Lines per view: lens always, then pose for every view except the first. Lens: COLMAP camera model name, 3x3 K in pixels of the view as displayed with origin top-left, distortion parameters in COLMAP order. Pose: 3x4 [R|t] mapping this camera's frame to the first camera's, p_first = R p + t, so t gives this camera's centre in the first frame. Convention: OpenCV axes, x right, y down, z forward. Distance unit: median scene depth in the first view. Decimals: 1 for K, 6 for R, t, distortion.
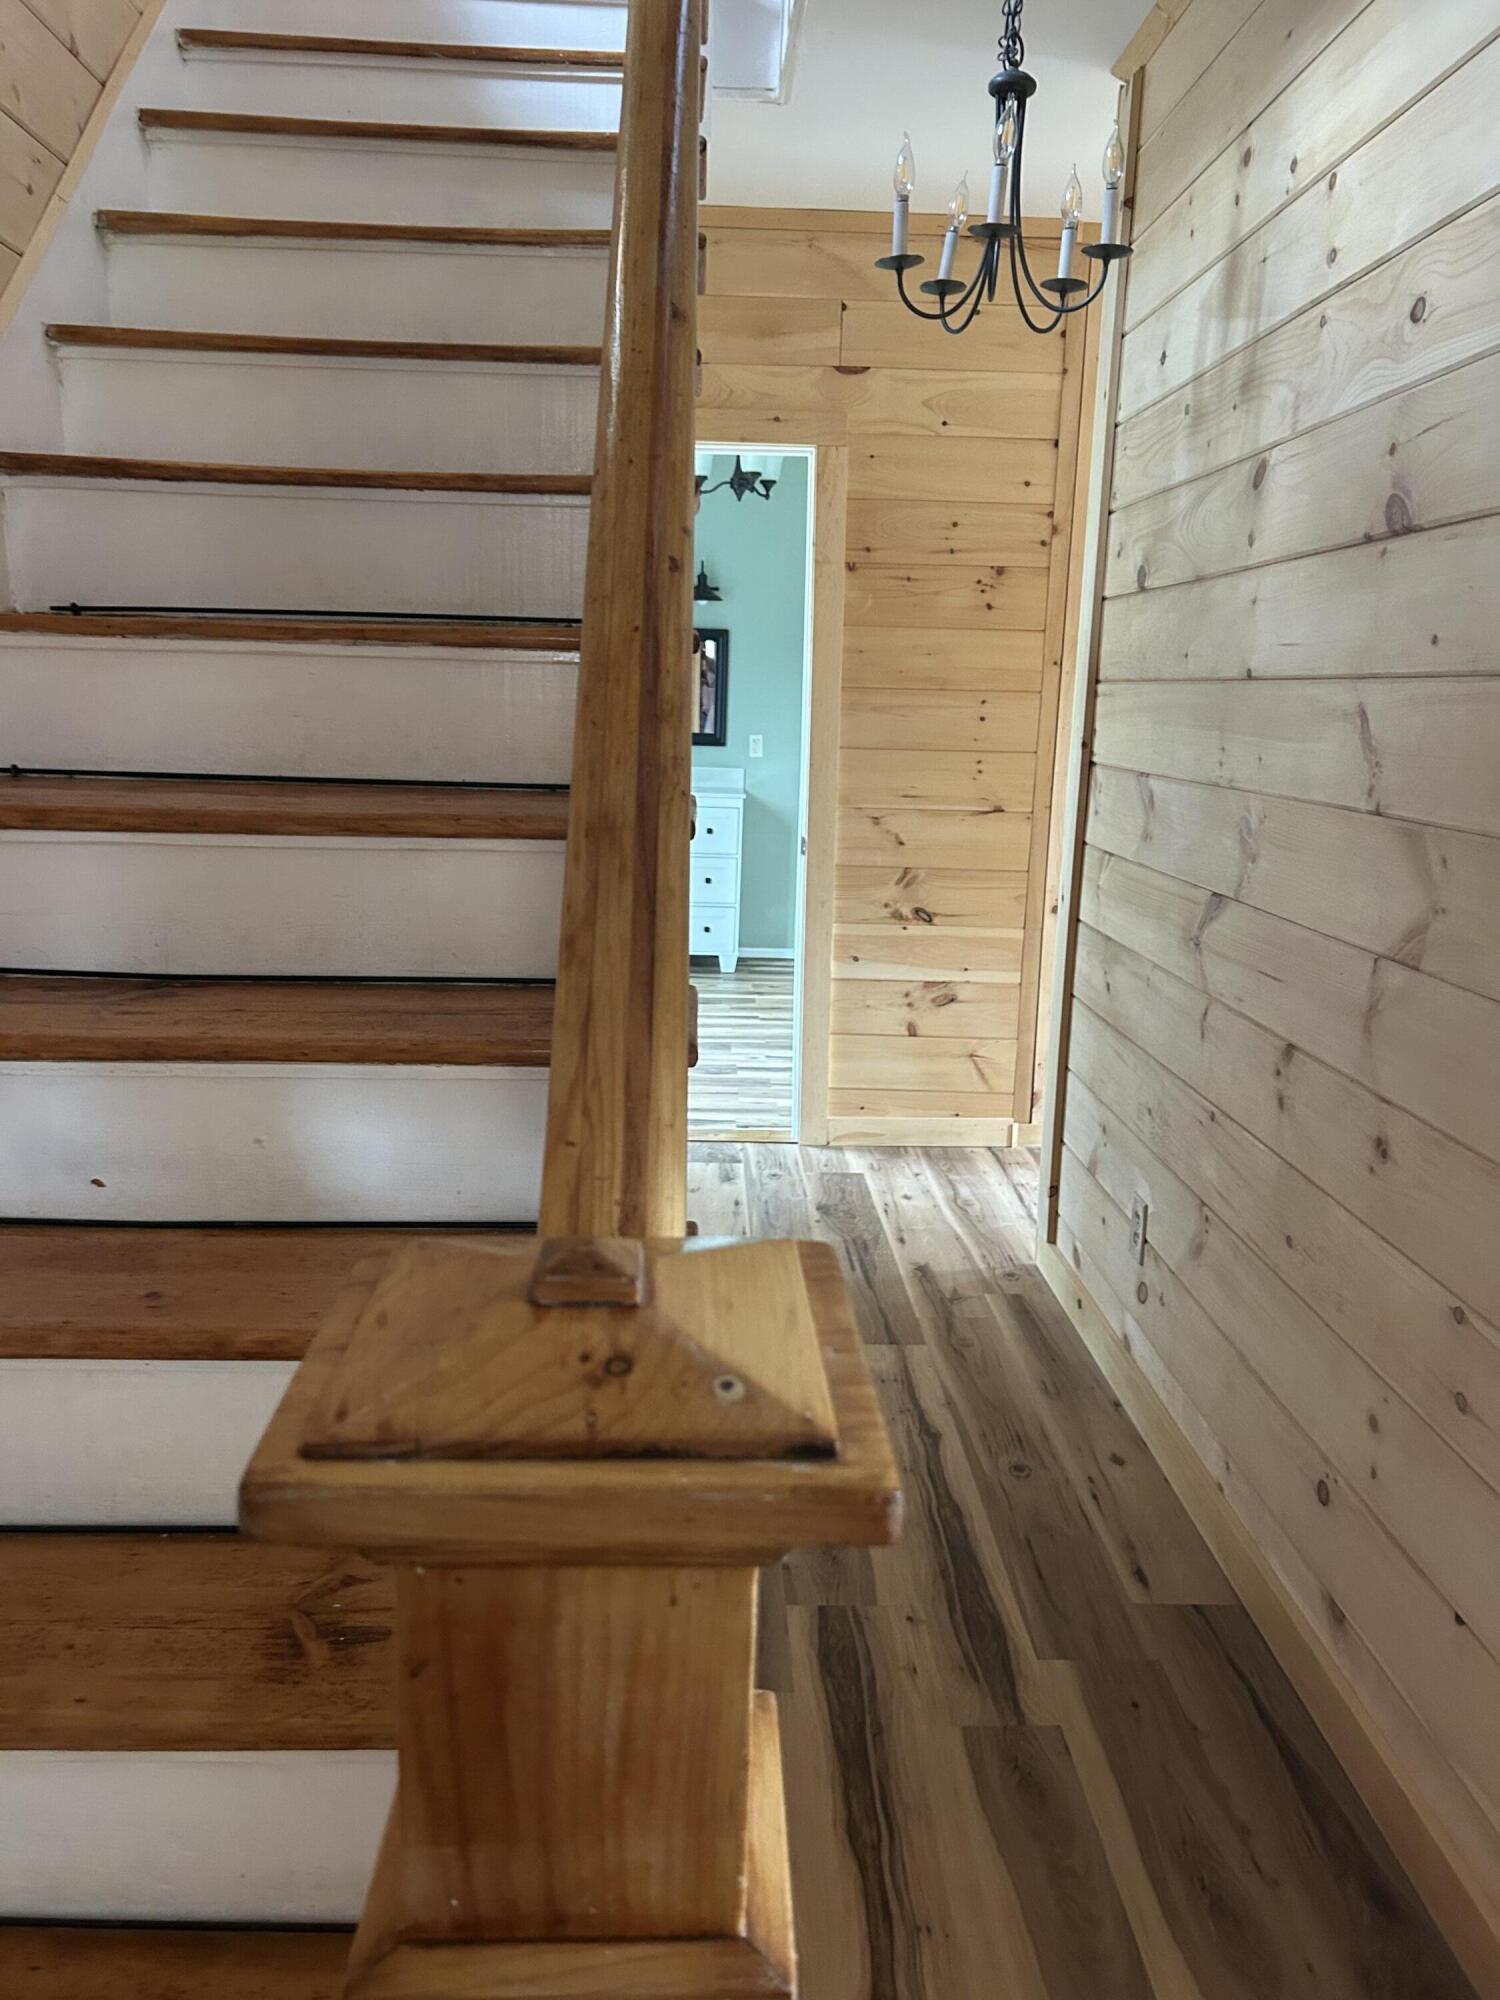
lens RADIAL K [[1508.5, 0, 752.6], [0, 1508.5, 1040.9], [0, 0, 1]] dist [0.038798, -0.054224]
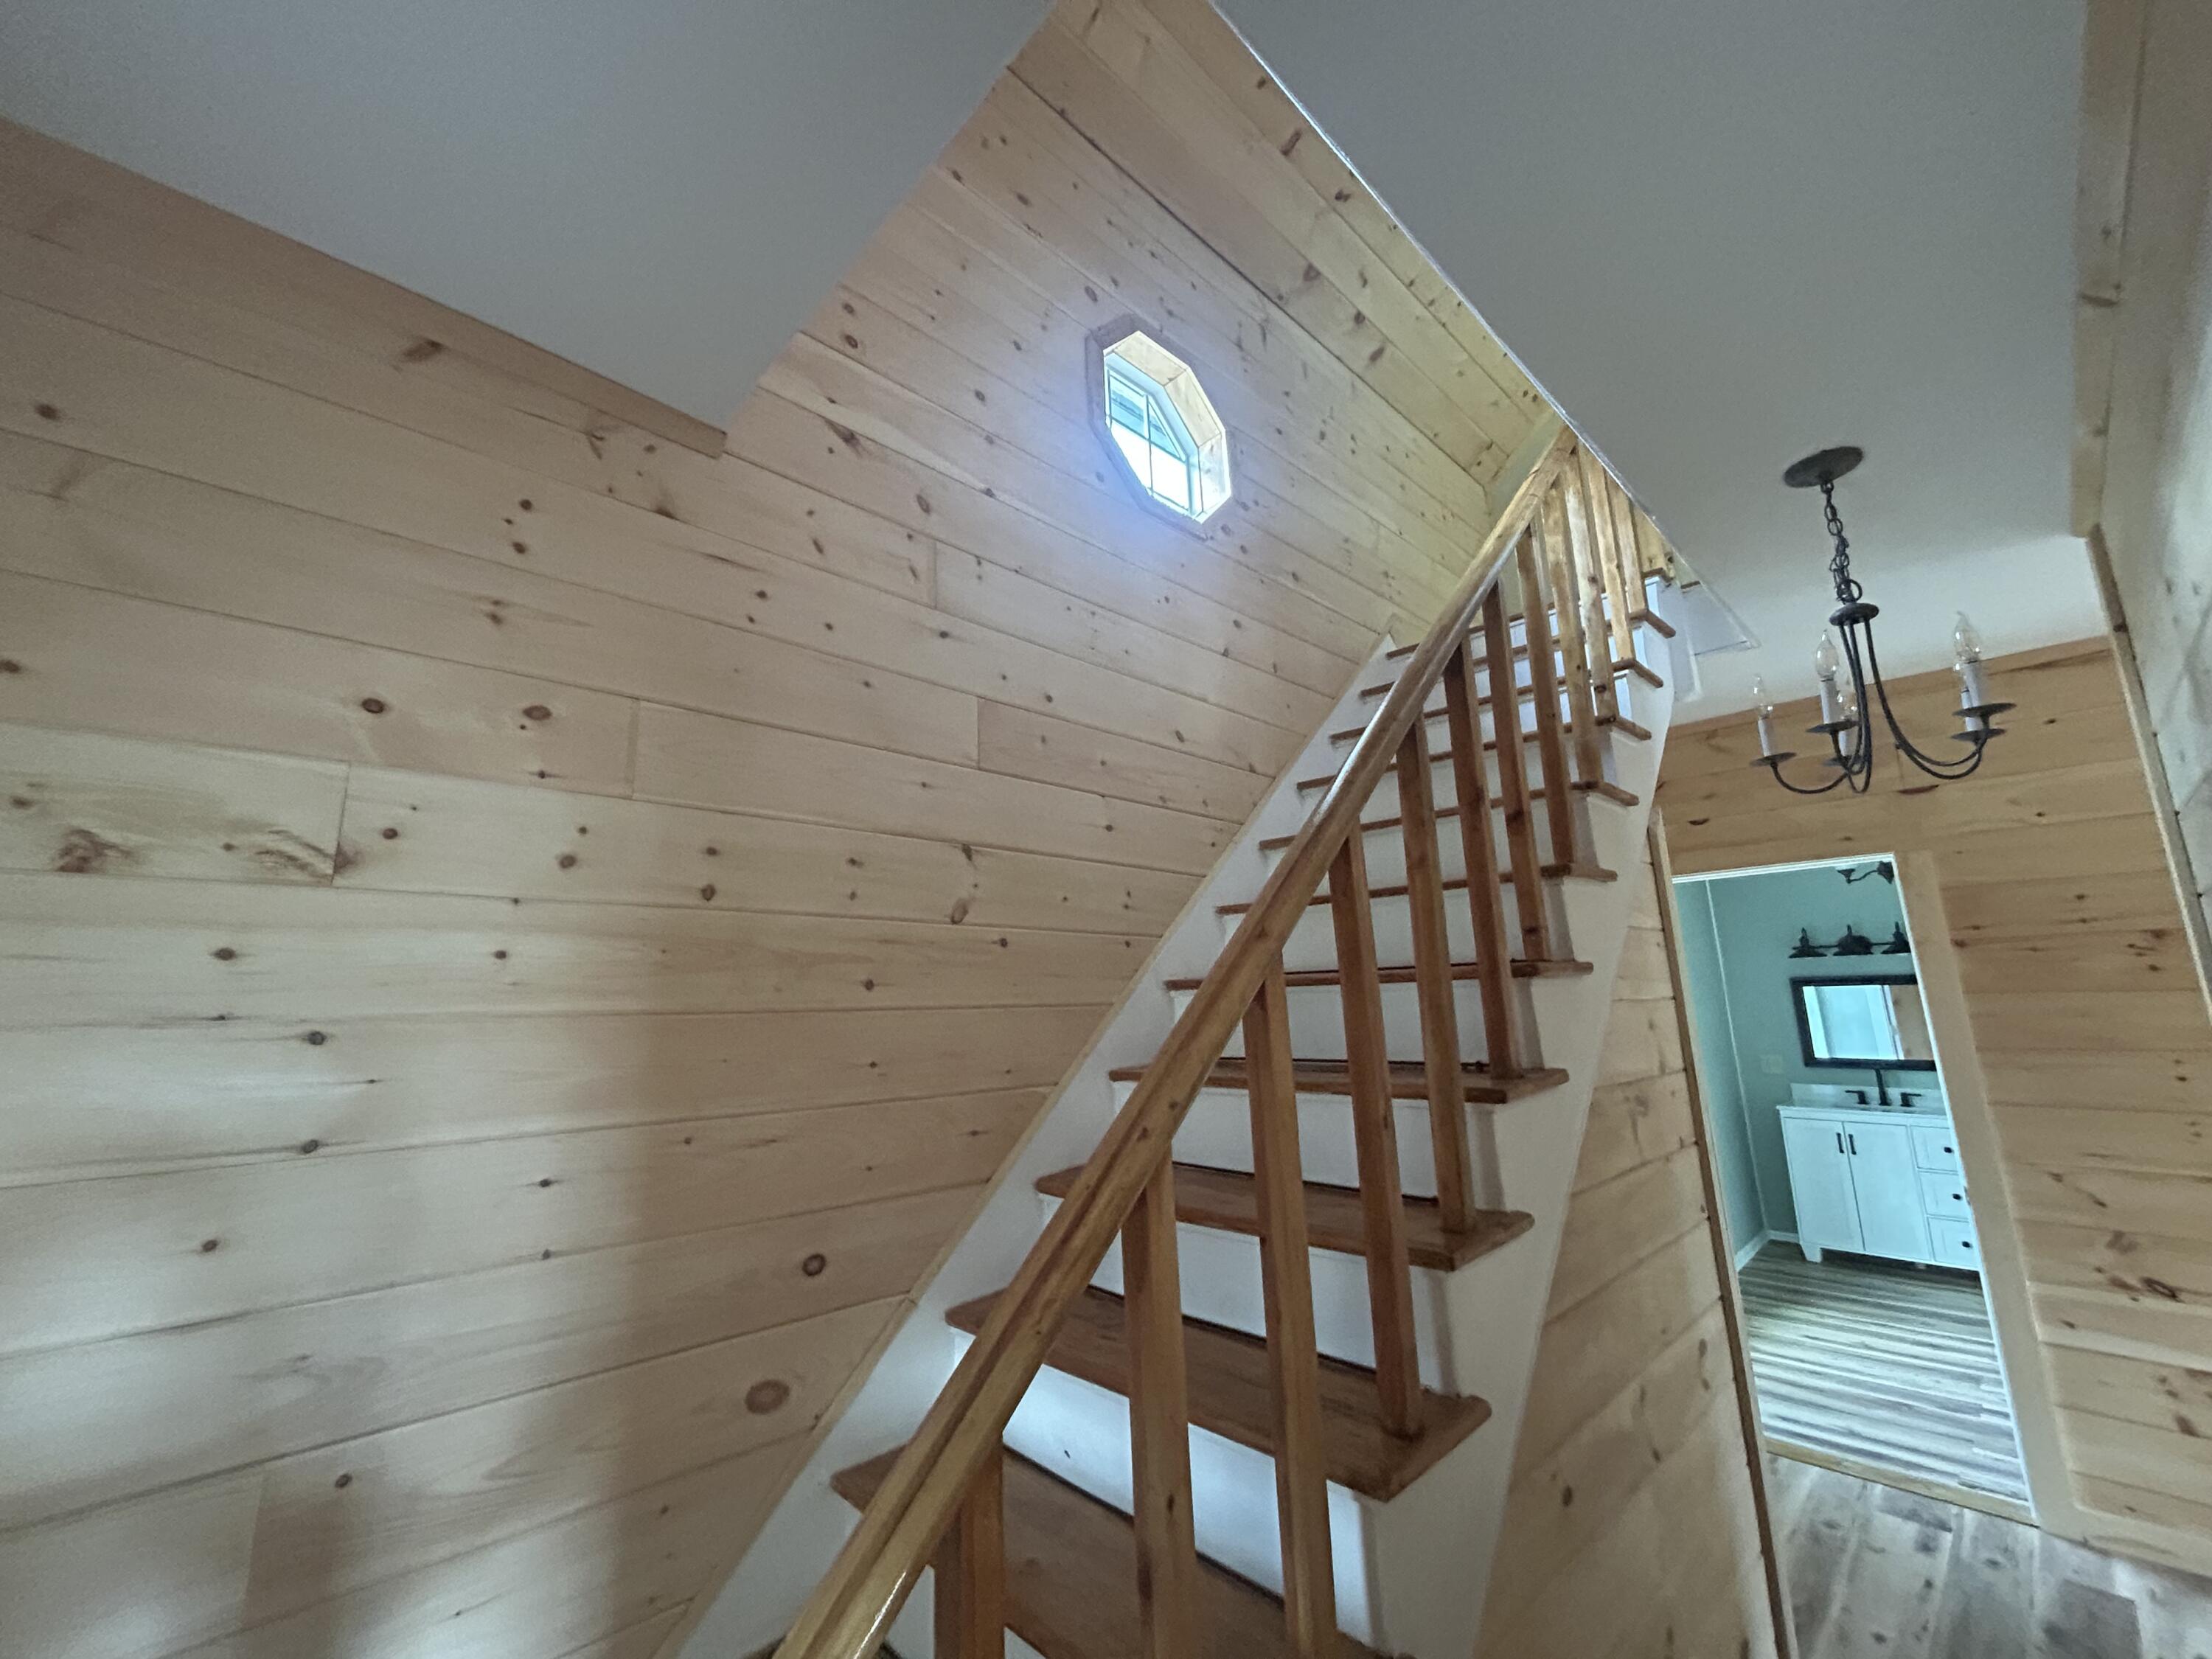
lens RADIAL K [[898.0, 0, 1096.0], [0, 898.0, 824.8], [0, 0, 1]] dist [-0.002752, 0.001328]
pose [[0.659505, -0.190531, -0.727153, 0.150378], [-0.130713, 0.923539, -0.360541, -0.067818], [0.740248, 0.332827, 0.584174, 0.091228]]
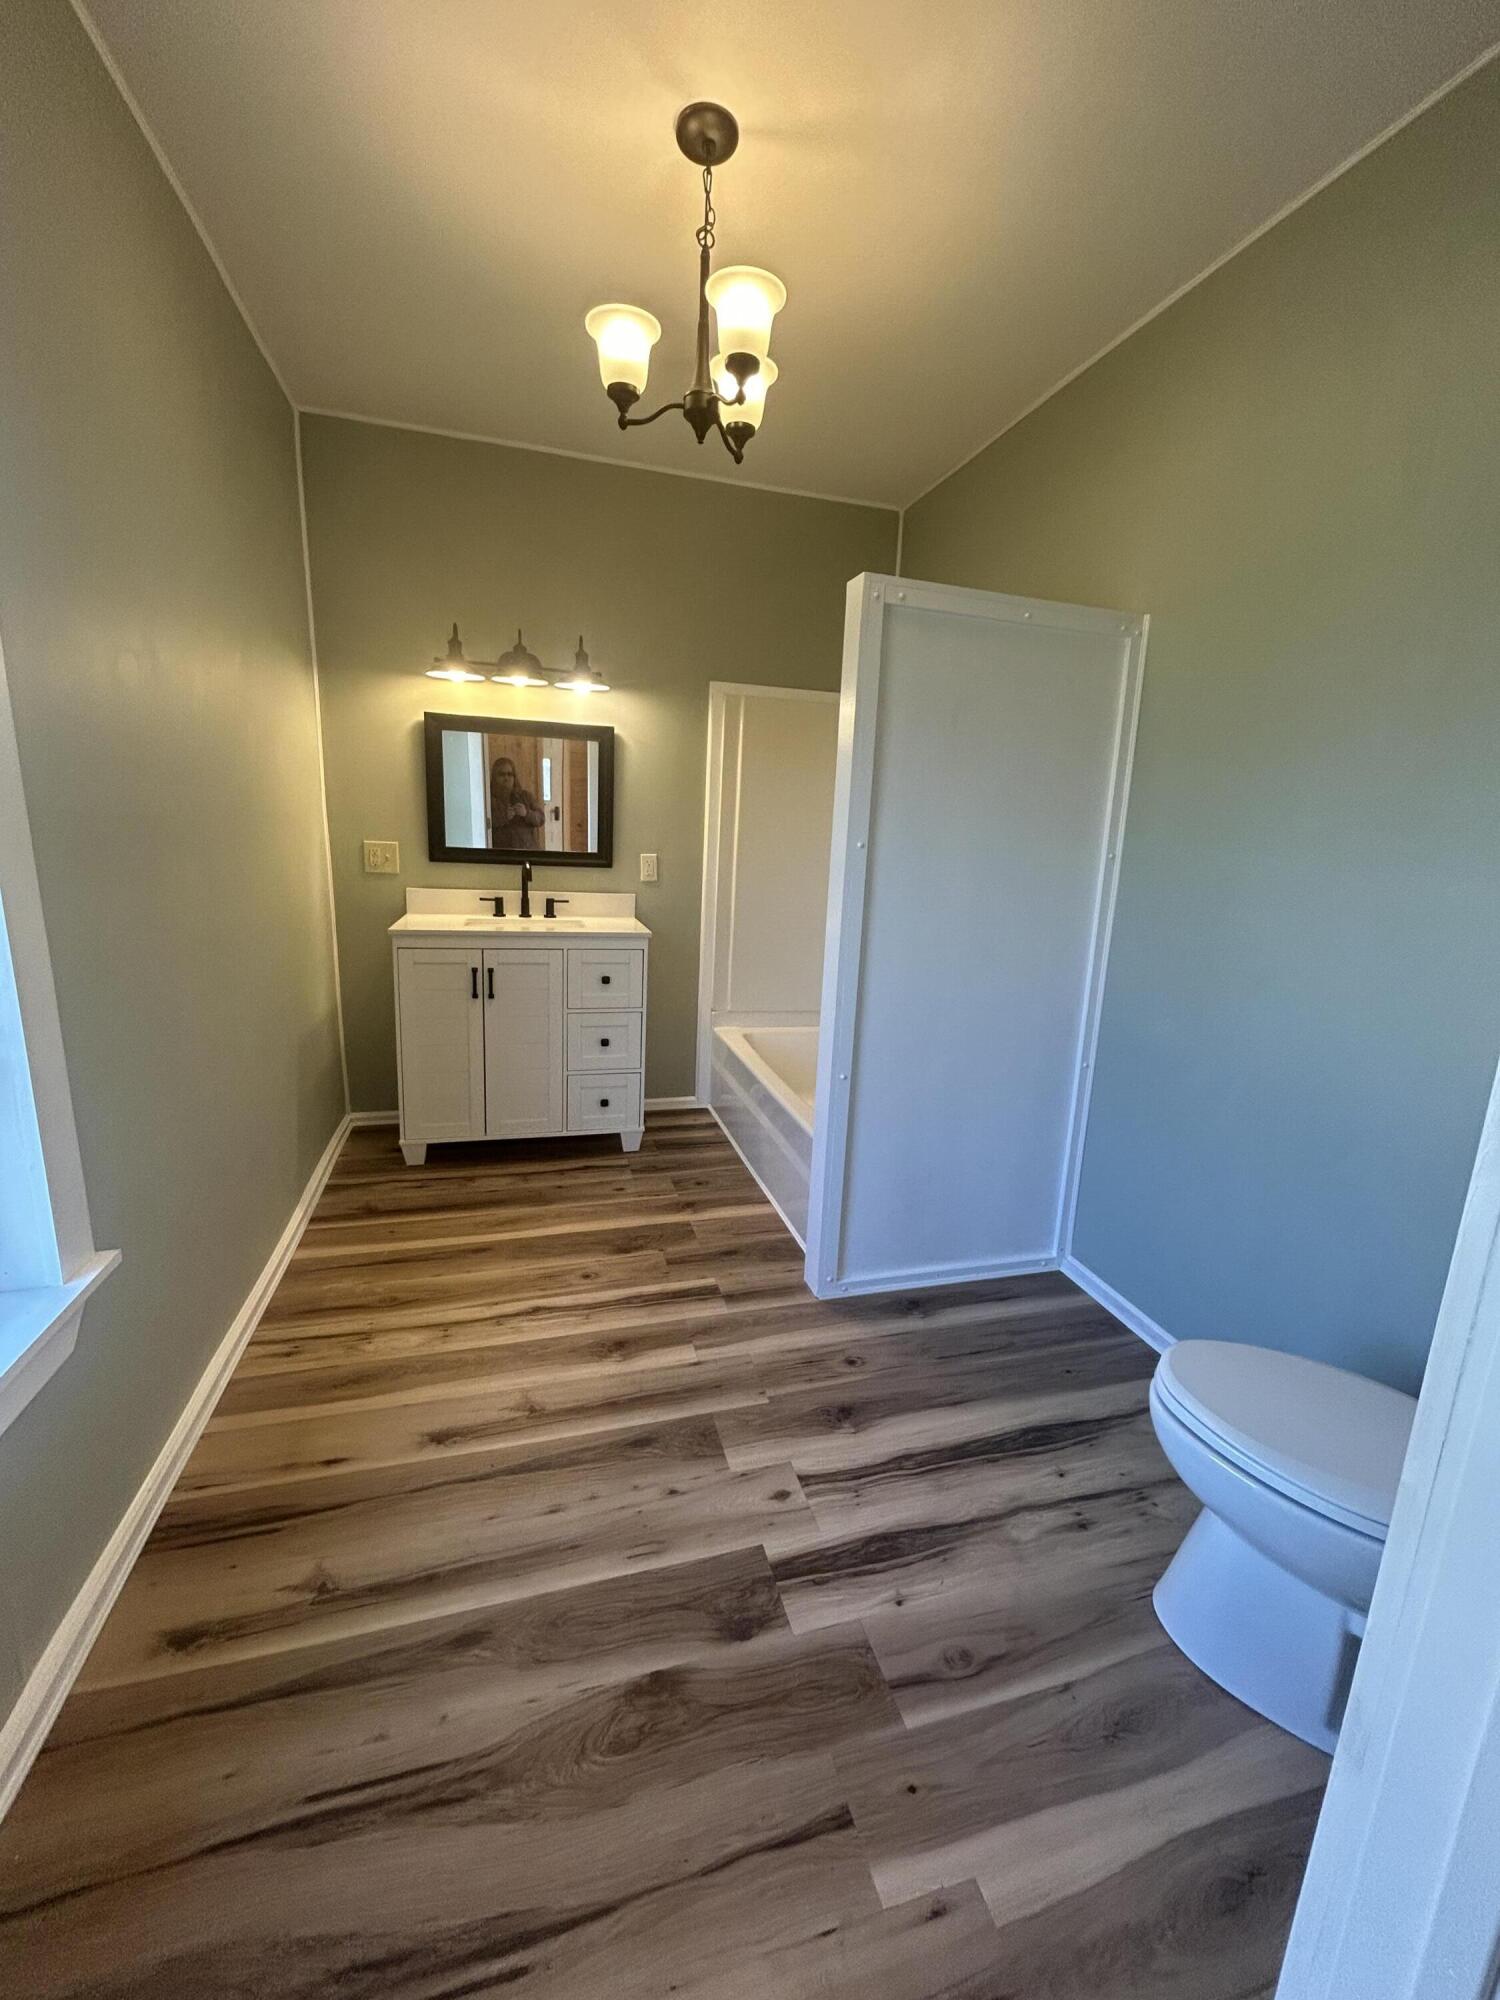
lens RADIAL K [[811.9, 0, 753.6], [0, 811.9, 988.8], [0, 0, 1]] dist [-0.002752, 0.001328]
pose [[0.970173, -0.037583, 0.239483, -0.095916], [0.041148, 0.999104, -0.009904, -0.223514], [-0.238896, 0.019463, 0.970850, 1.017542]]
